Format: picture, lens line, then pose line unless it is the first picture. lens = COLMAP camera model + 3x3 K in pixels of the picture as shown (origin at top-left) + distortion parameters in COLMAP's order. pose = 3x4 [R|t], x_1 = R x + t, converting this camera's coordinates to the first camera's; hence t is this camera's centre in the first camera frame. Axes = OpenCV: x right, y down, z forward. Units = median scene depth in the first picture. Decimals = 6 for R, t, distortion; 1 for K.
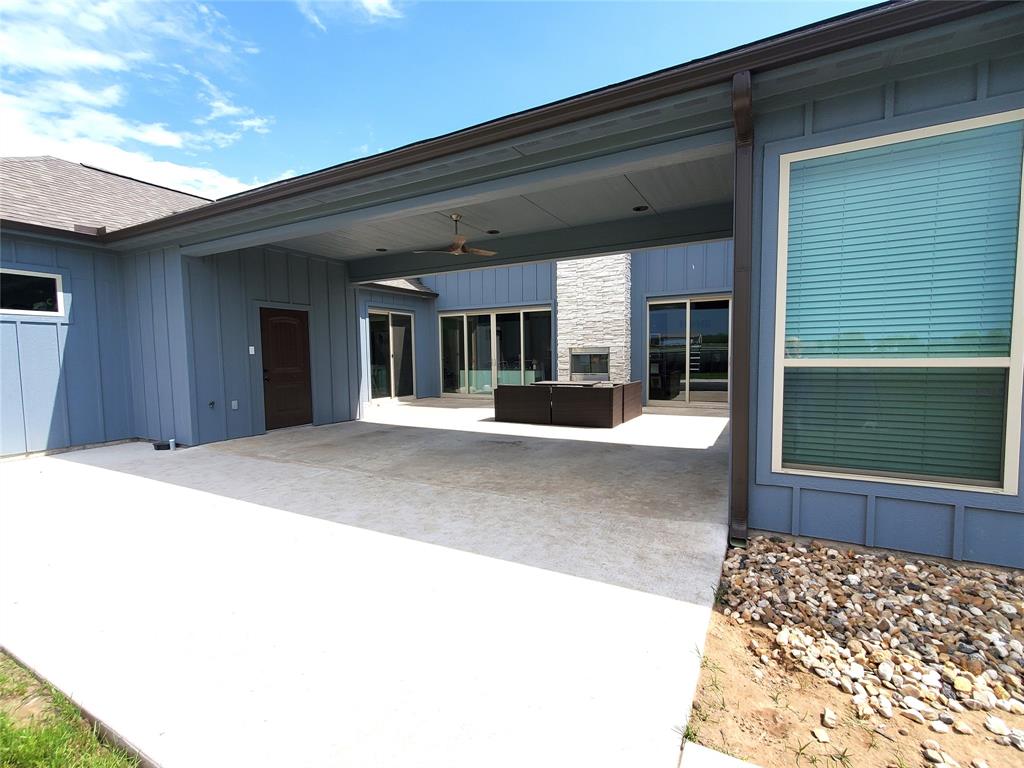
lens RADIAL K [[467.1, 0, 522.1], [0, 467.1, 380.1], [0, 0, 1]] dist [0.003424, 0.000553]
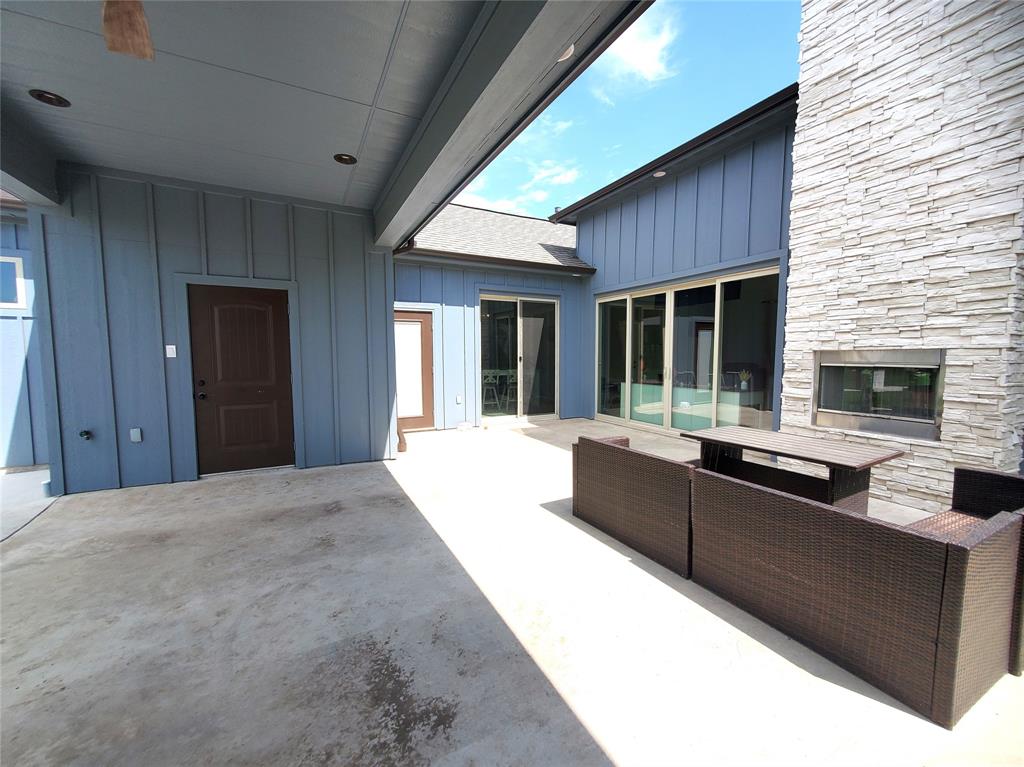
lens RADIAL K [[417.0, 0, 512.0], [0, 417.0, 383.5], [0, 0, 1]] dist [-0.000384, 0.000227]
pose [[0.823287, 0.055037, -0.564951, 0.093191], [-0.044190, 0.998482, 0.032875, -0.039990], [0.565903, -0.002101, 0.824469, 0.536029]]
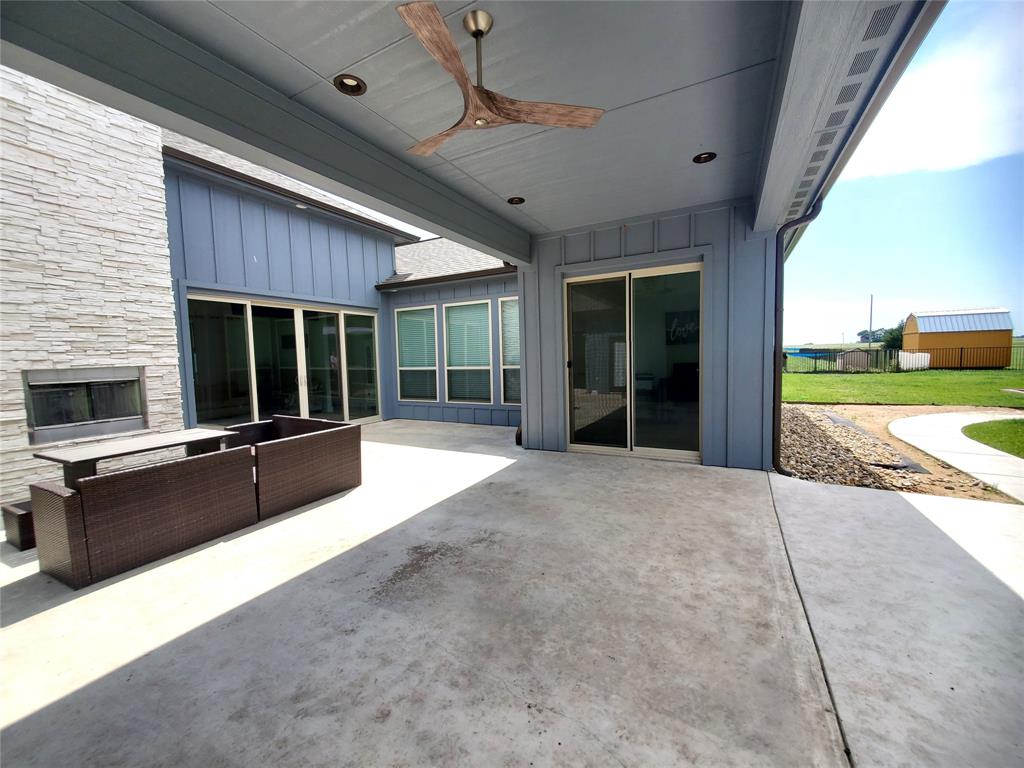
lens RADIAL K [[404.1, 0, 512.0], [0, 404.1, 384.0], [0, 0, 1]] dist [0.007399, 0.000052]
pose [[0.007536, -0.056628, 0.998367, -0.280715], [0.085074, 0.994812, 0.055784, -0.040341], [-0.996346, 0.084515, 0.012315, 0.564763]]
